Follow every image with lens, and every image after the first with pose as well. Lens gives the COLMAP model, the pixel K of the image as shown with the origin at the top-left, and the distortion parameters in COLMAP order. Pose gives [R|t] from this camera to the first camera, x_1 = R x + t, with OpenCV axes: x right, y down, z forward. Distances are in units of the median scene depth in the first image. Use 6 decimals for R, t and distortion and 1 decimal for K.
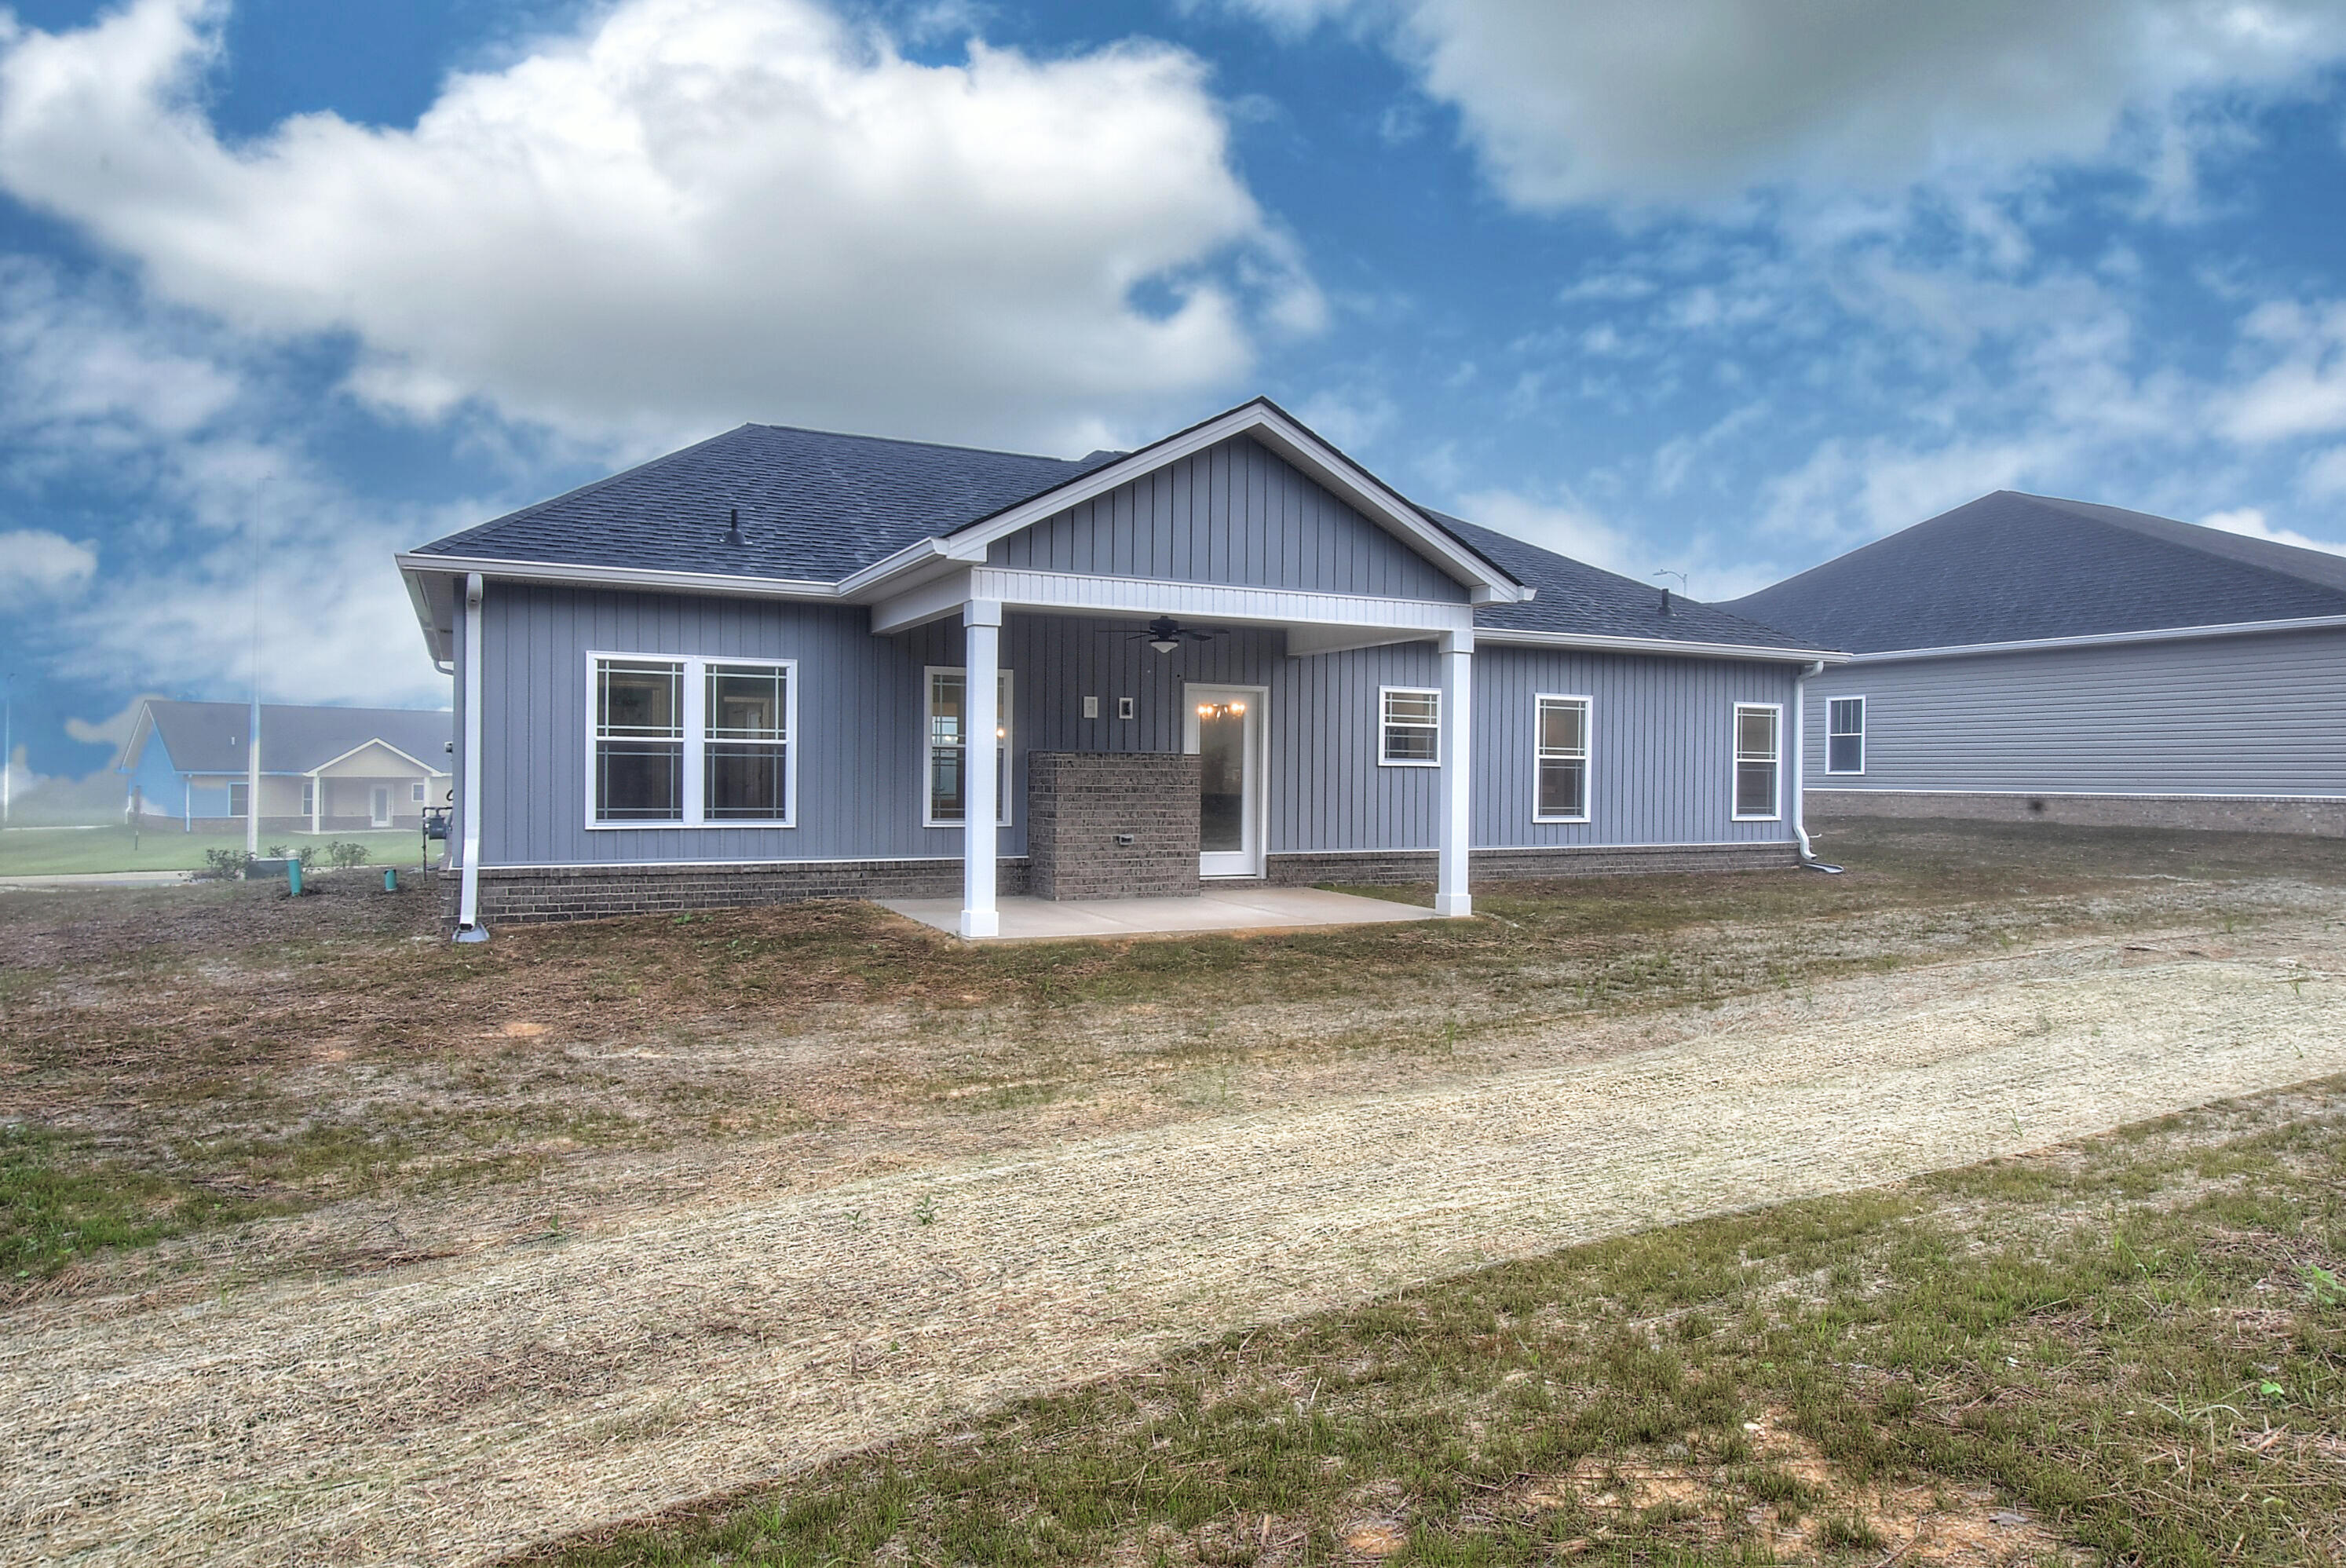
lens RADIAL K [[1412.0, 0, 1177.2], [0, 1412.0, 783.0], [0, 0, 1]] dist [-0.007801, 0.005510]
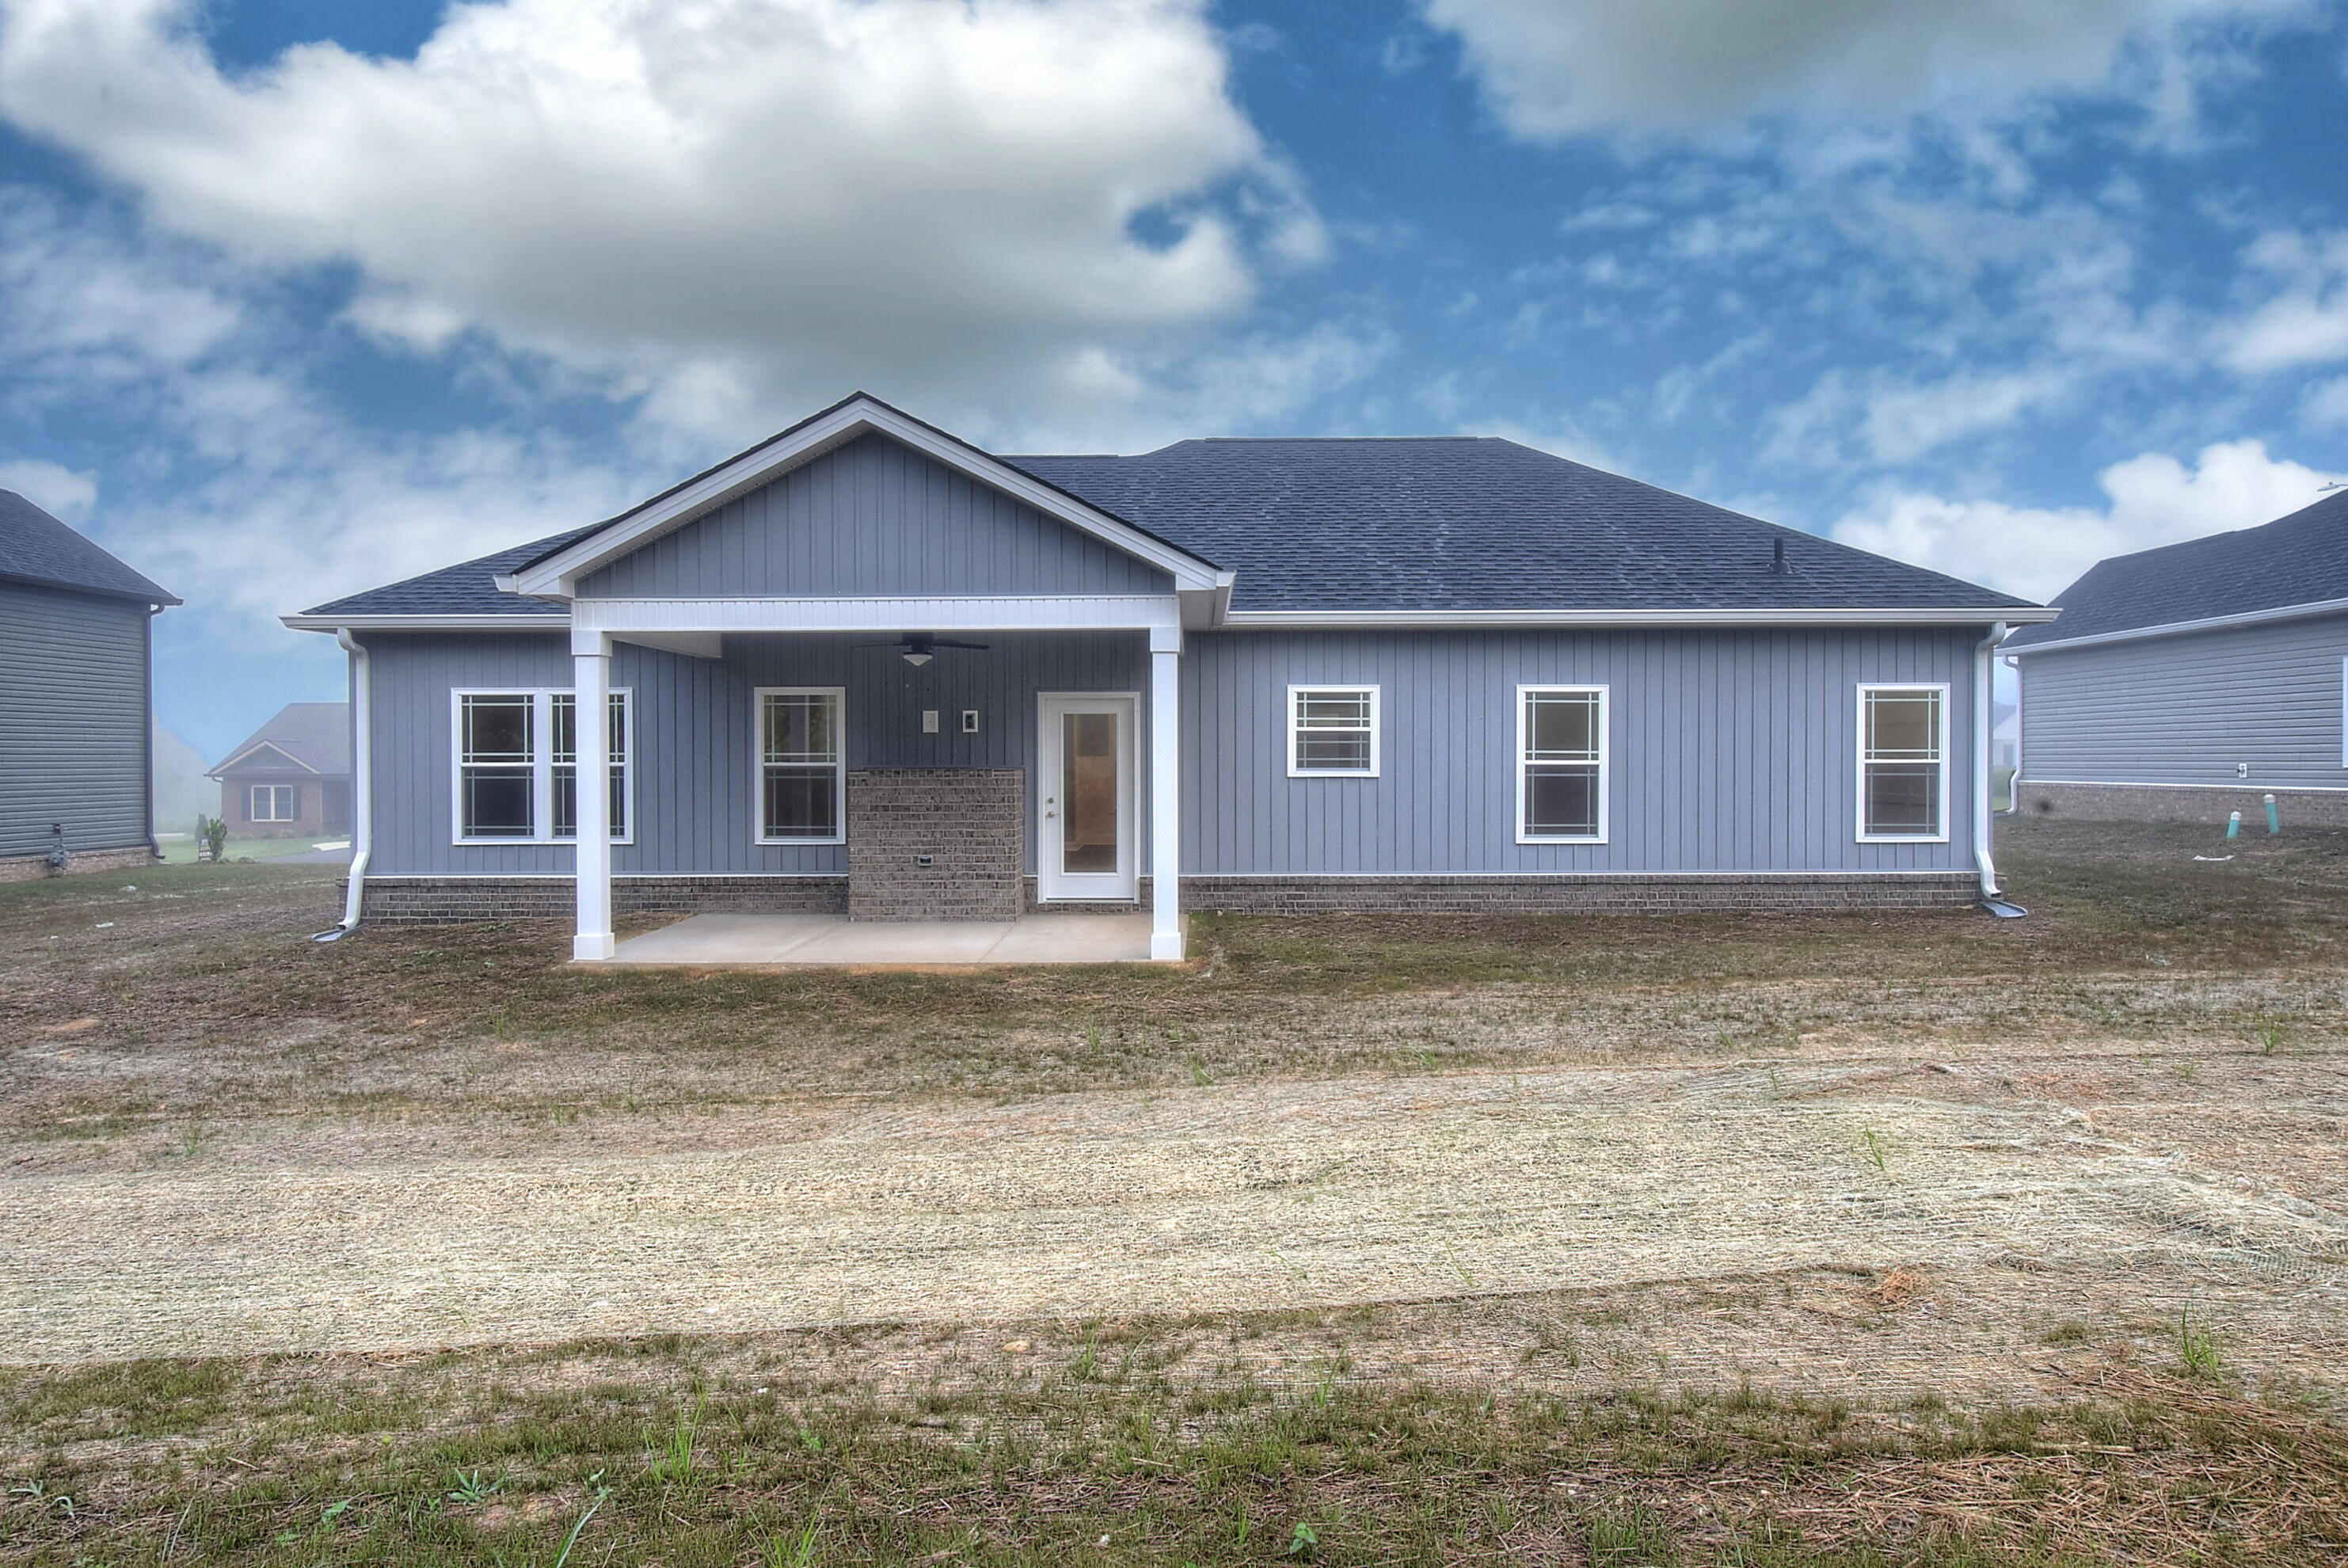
lens RADIAL K [[1503.1, 0, 1170.3], [0, 1503.1, 794.0], [0, 0, 1]] dist [-0.012271, 0.005445]
pose [[0.887674, -0.009515, -0.460375, 0.551529], [0.008688, 0.999955, -0.003915, 0.001261], [0.460391, -0.000524, 0.887716, 0.160172]]
